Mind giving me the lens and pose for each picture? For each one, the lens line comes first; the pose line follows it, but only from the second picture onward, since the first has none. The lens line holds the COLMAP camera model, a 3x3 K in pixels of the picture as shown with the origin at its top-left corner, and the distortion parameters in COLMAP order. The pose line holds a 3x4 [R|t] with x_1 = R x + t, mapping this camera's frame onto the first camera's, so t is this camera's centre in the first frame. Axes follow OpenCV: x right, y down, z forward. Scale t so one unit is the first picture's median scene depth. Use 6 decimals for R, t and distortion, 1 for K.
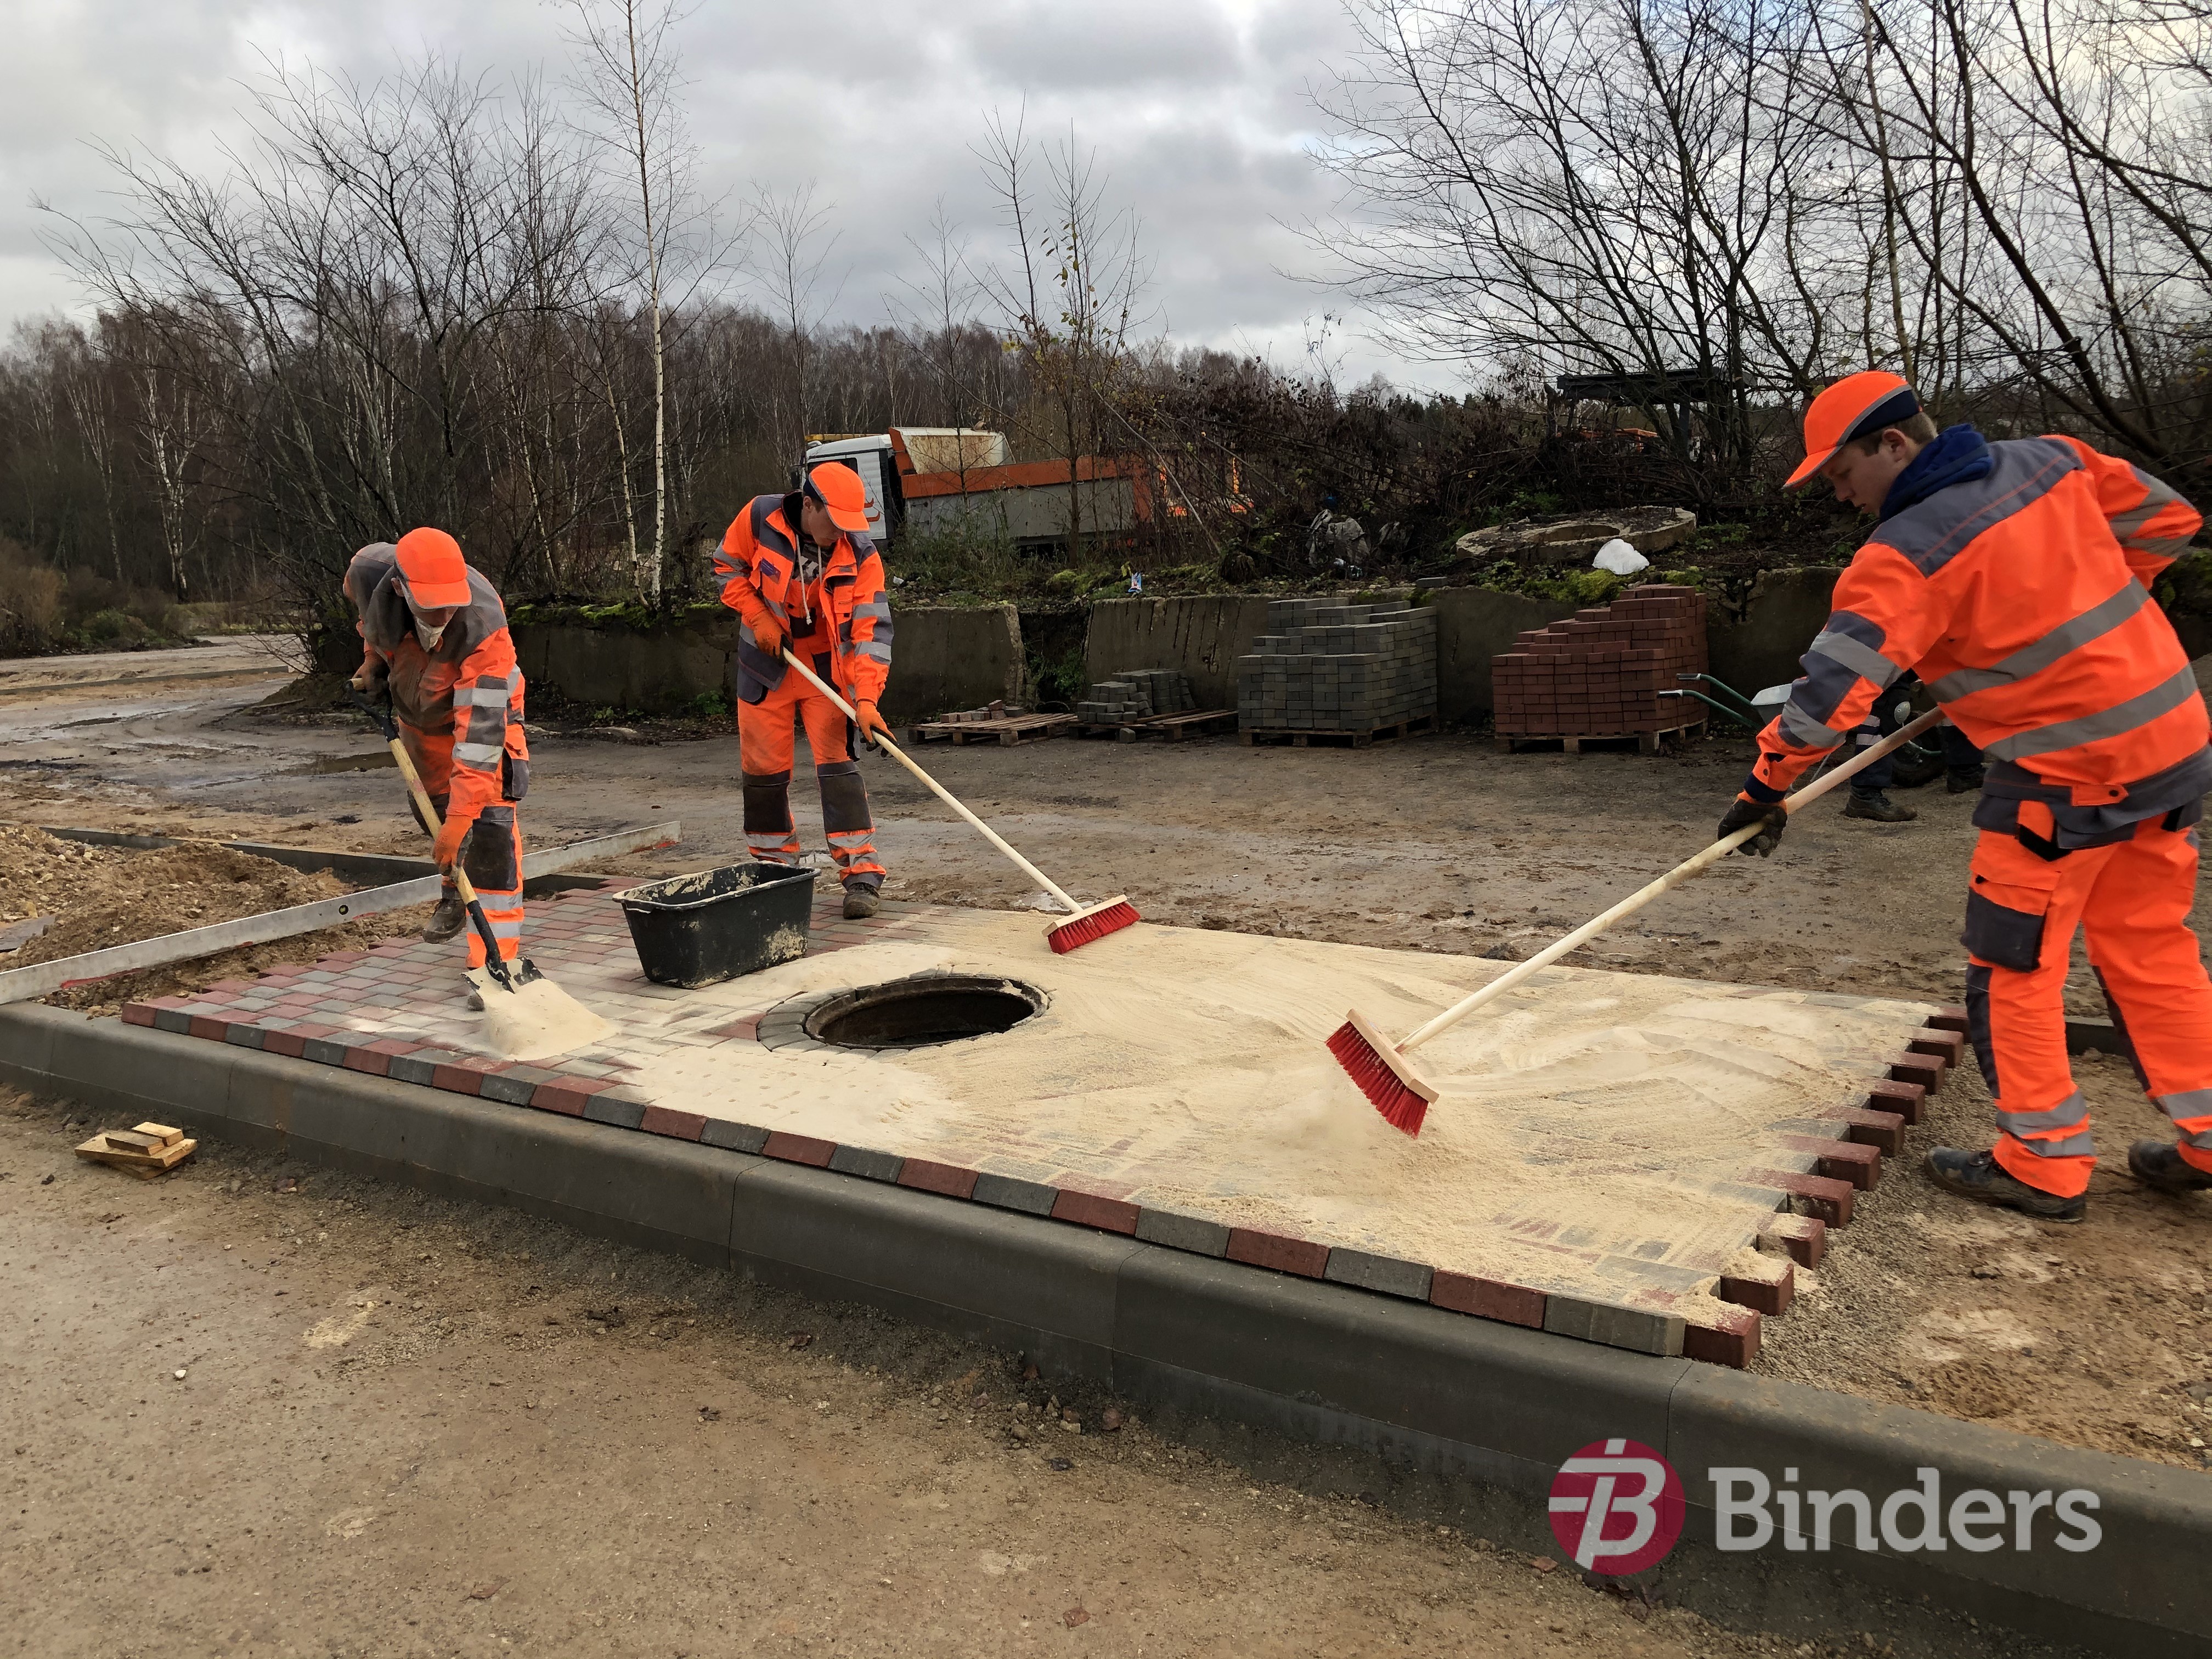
lens RADIAL K [[1804.9, 0, 1140.7], [0, 1804.9, 831.1], [0, 0, 1]] dist [0.075409, -0.005861]
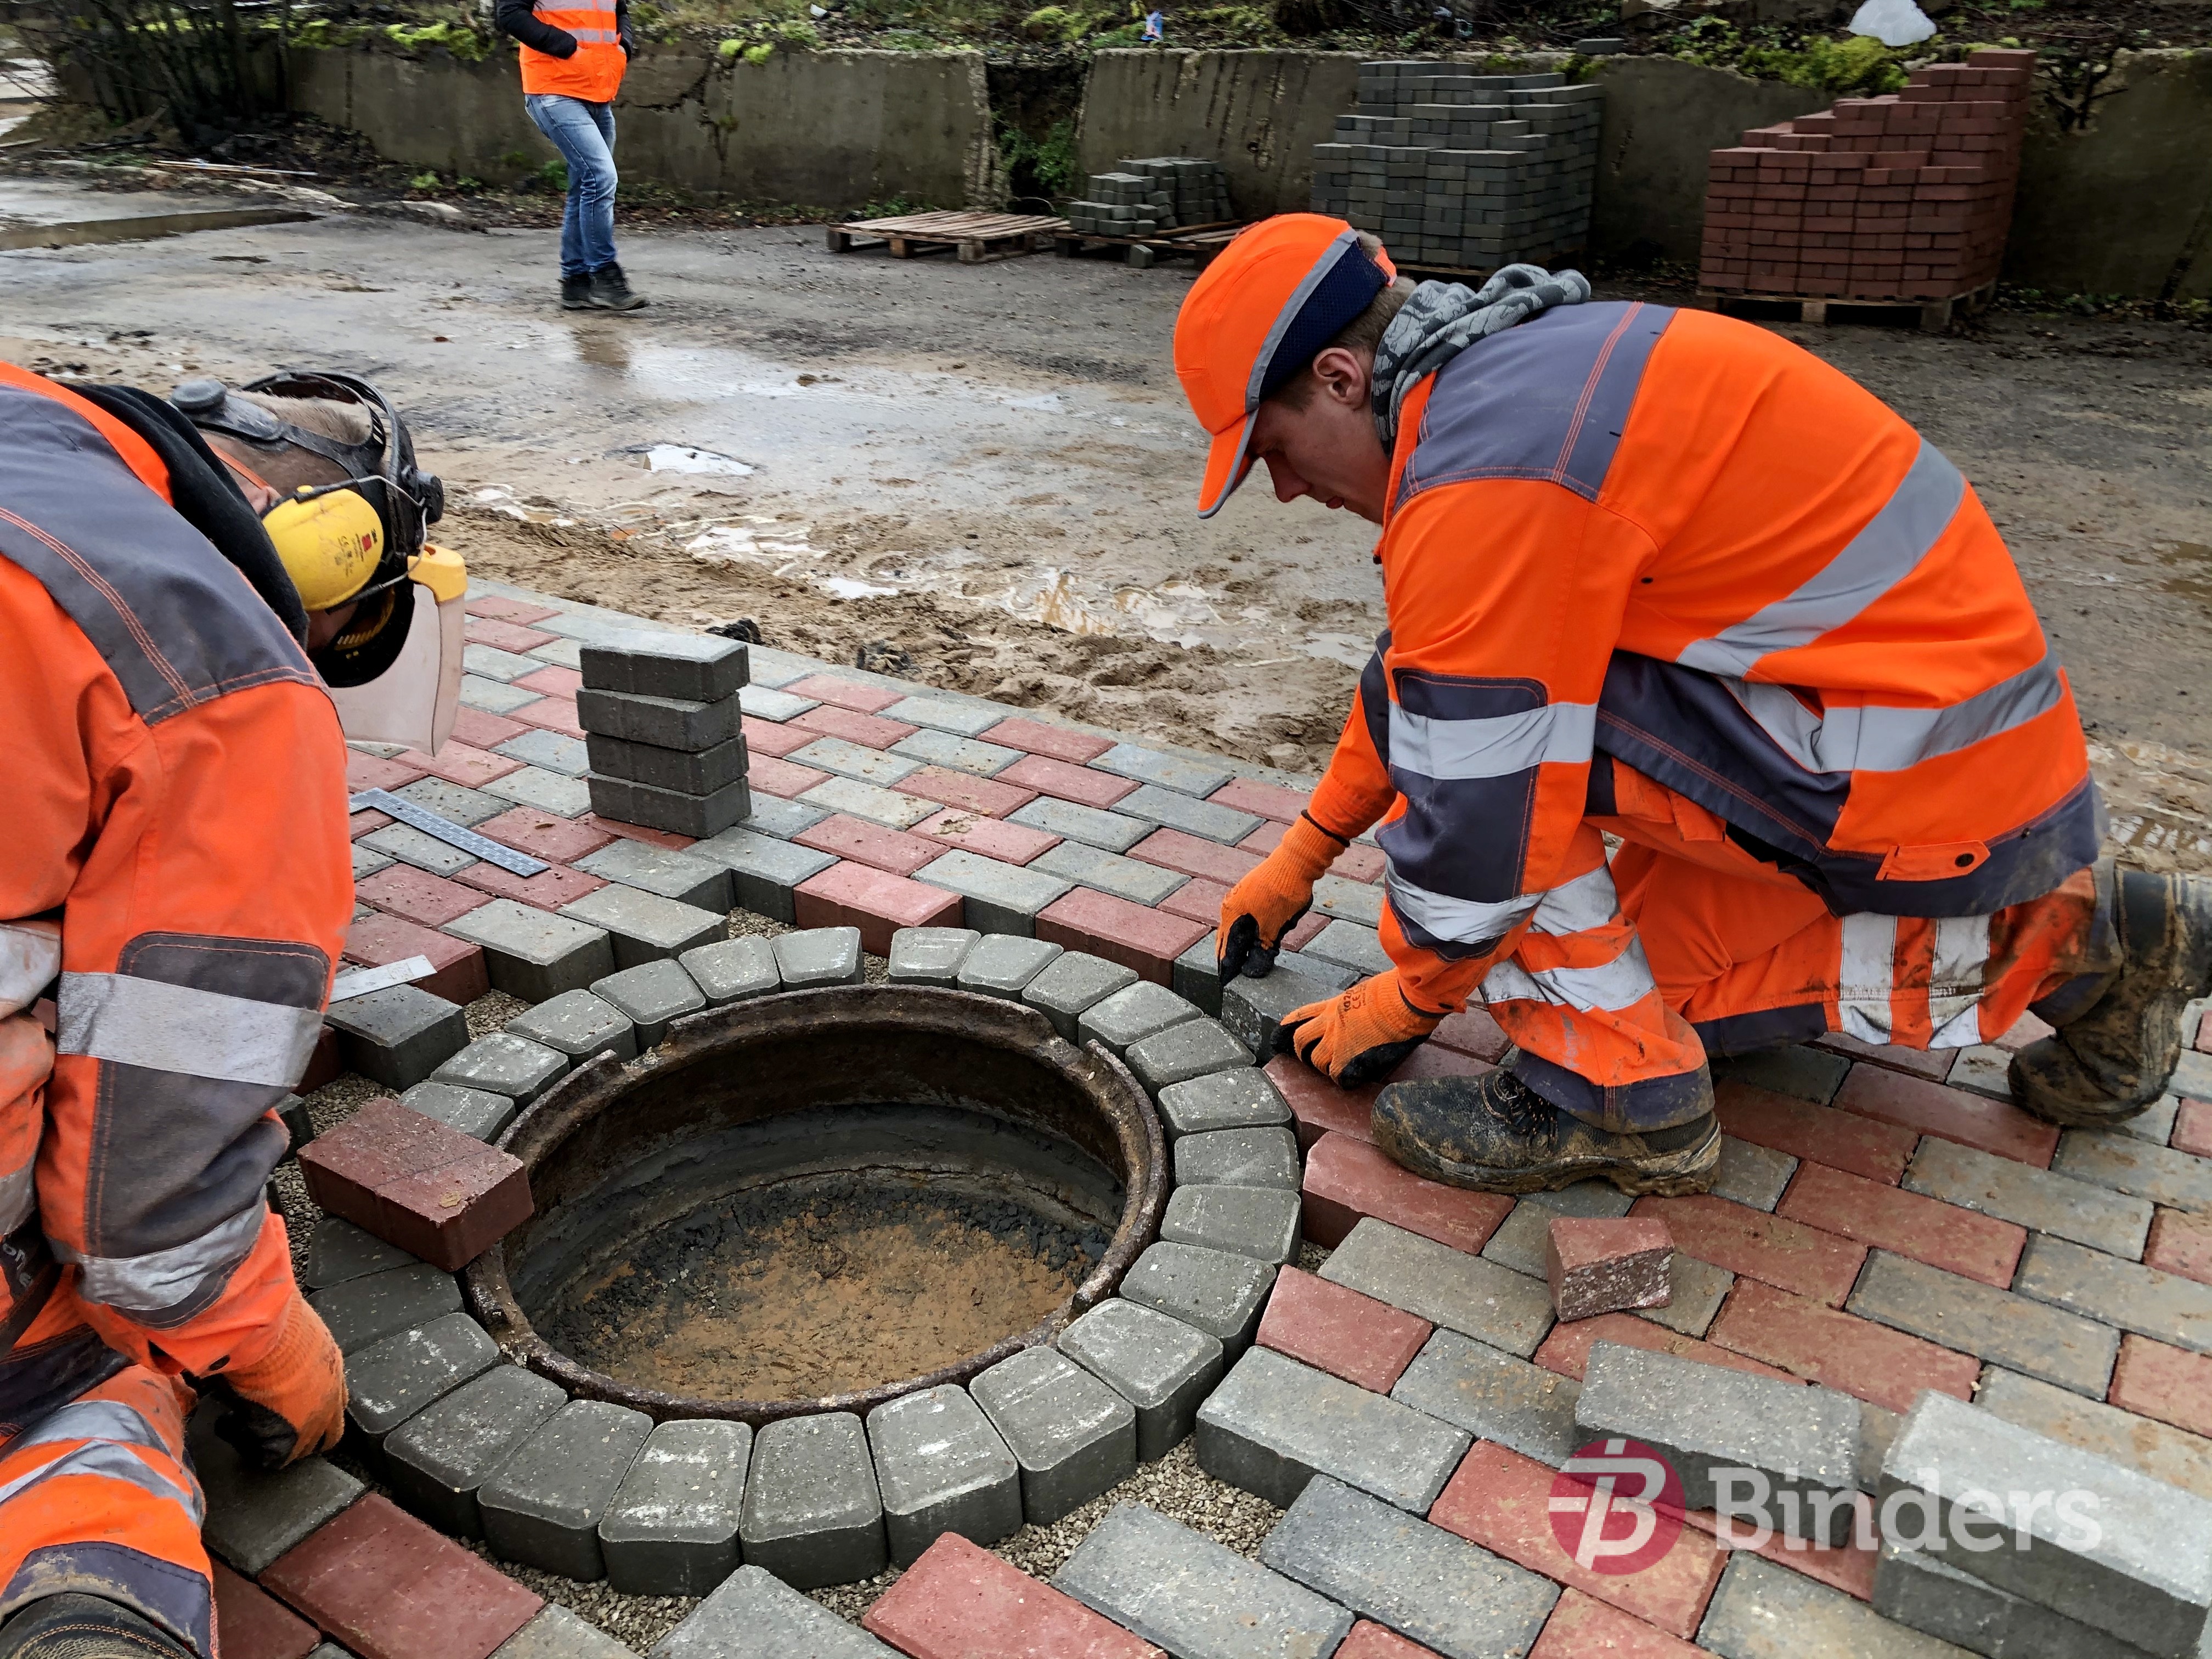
lens RADIAL K [[1818.3, 0, 1139.6], [0, 1818.3, 821.7], [0, 0, 1]] dist [-0.016459, 0.058746]
pose [[0.998362, 0.039281, 0.041603, -0.026312], [-0.048692, 0.965120, 0.257240, -0.020470], [-0.030047, -0.258845, 0.965451, 0.240617]]
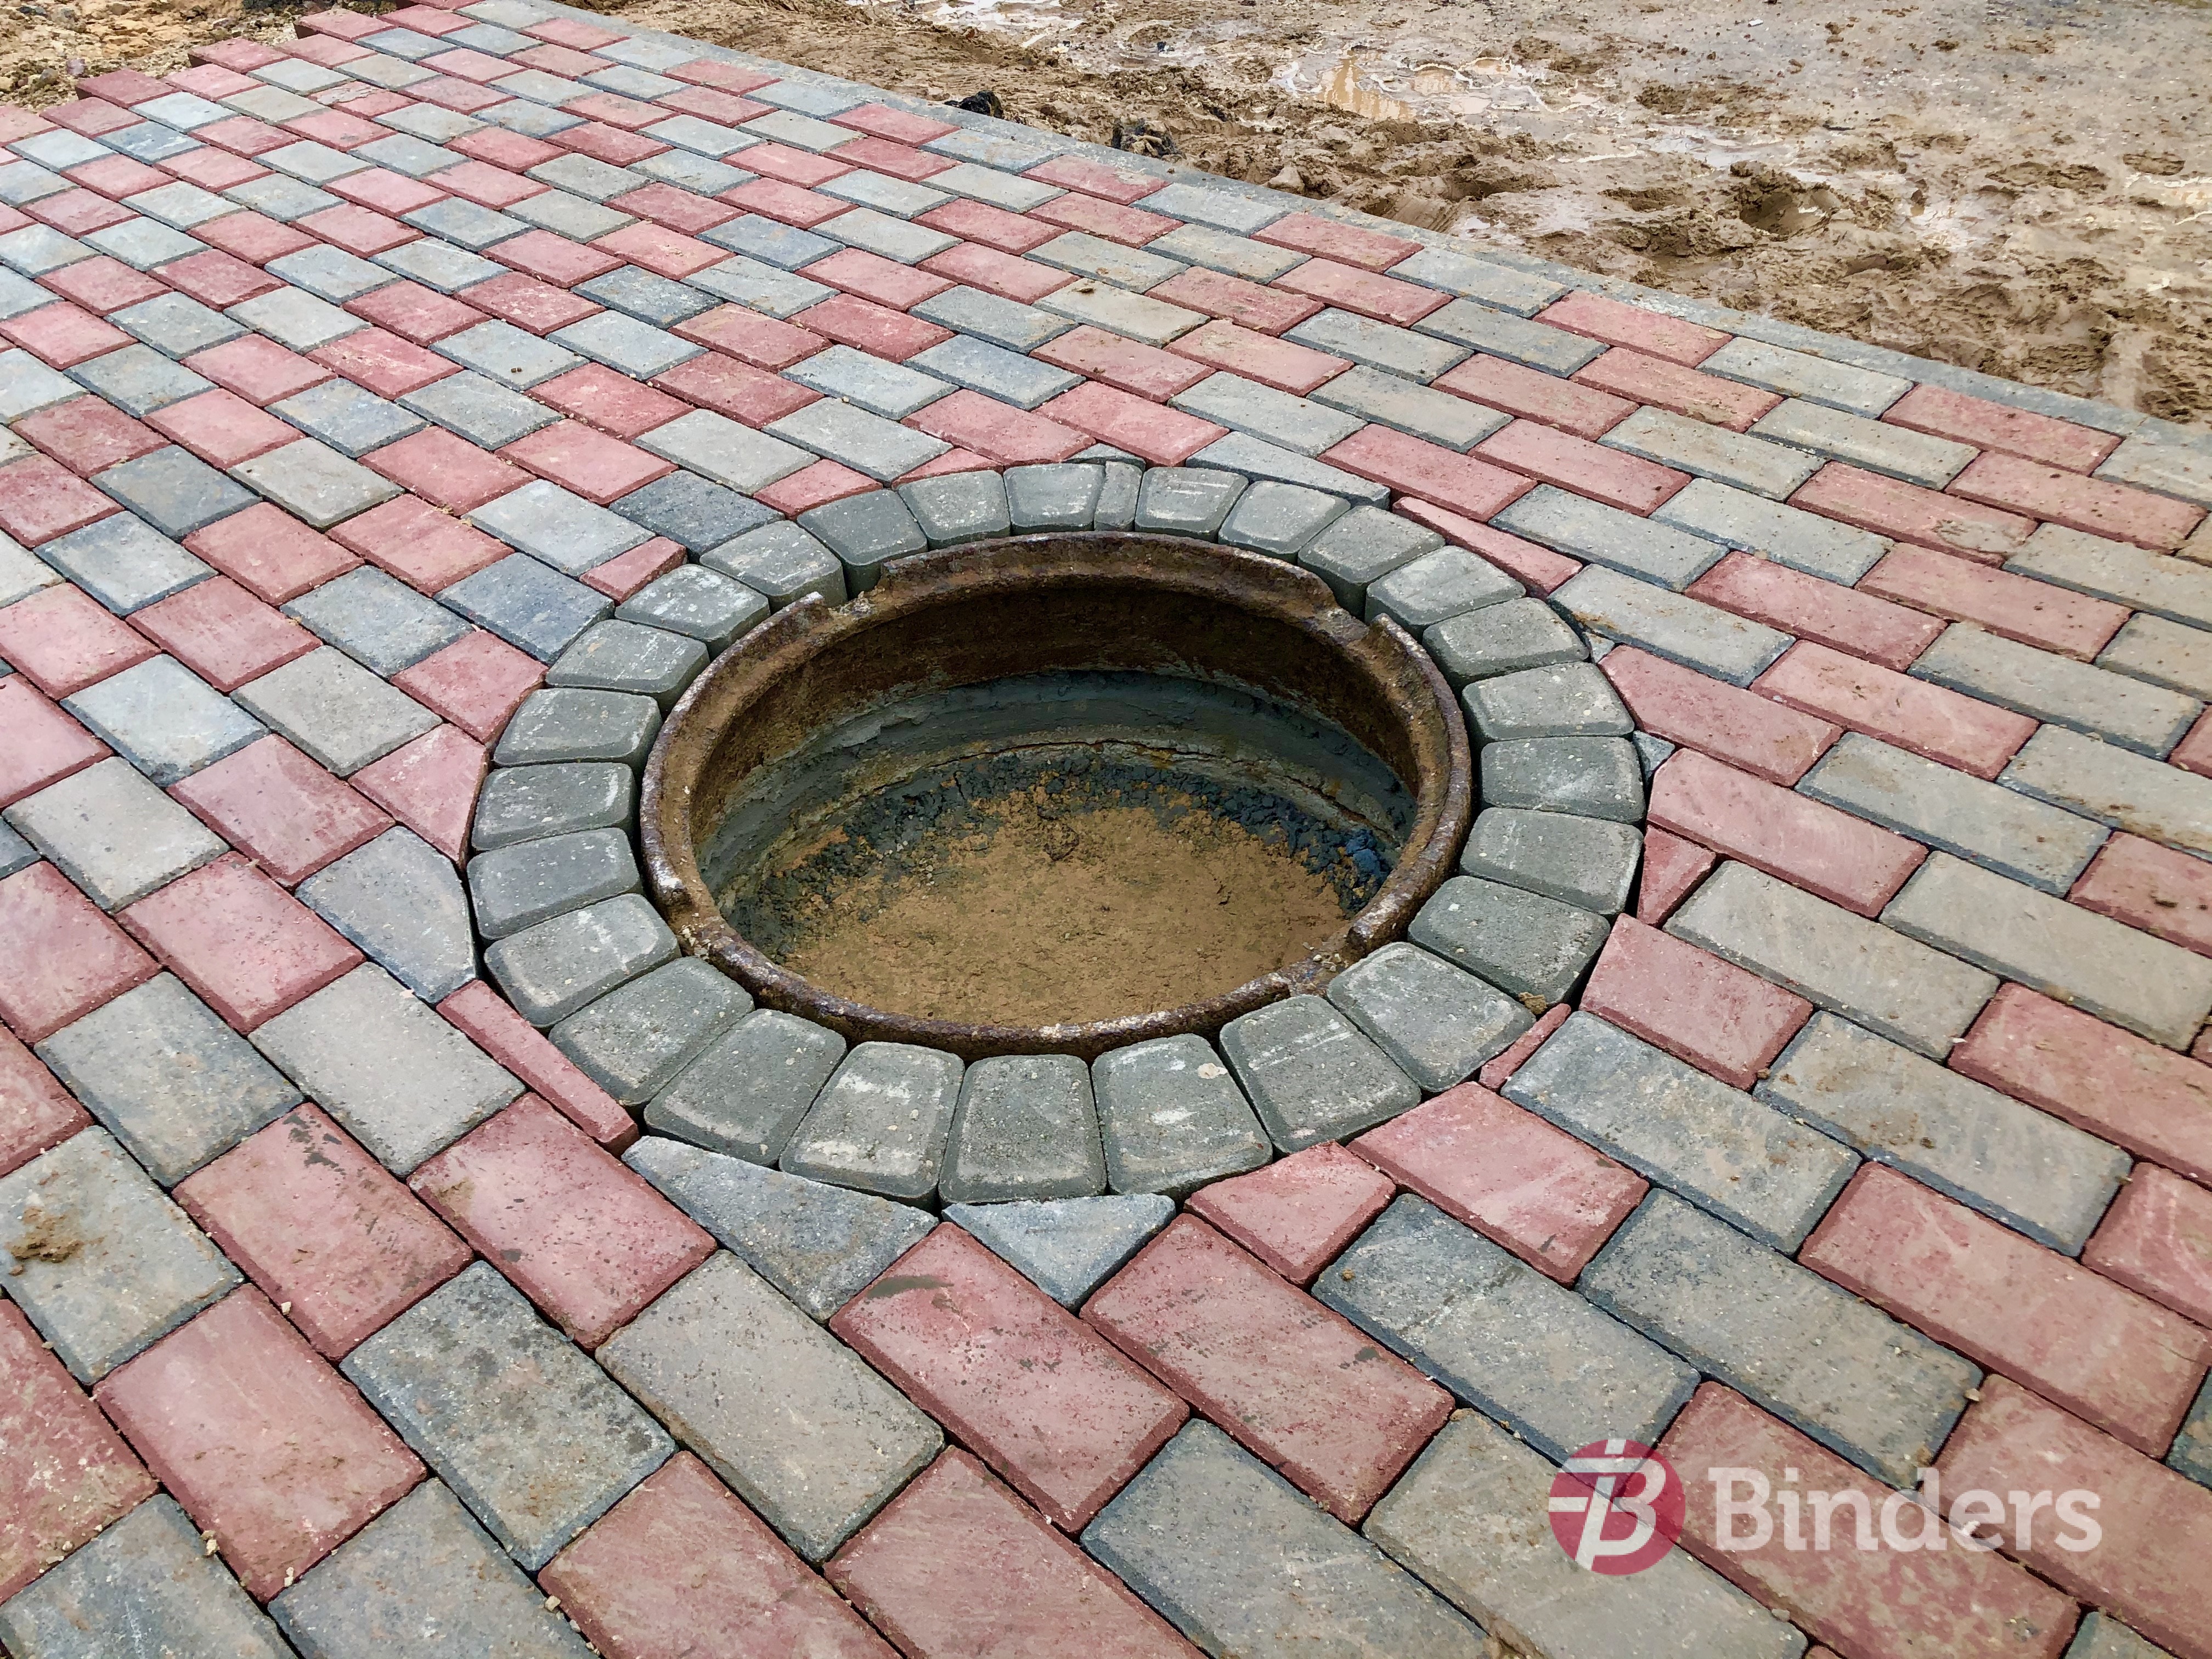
lens RADIAL K [[1804.9, 0, 1140.7], [0, 1804.9, 831.1], [0, 0, 1]] dist [0.075409, -0.005861]
pose [[0.992648, 0.097255, -0.072057, -0.028714], [-0.048881, 0.866708, 0.496416, -0.012930], [0.110731, -0.489244, 0.865089, 0.262078]]
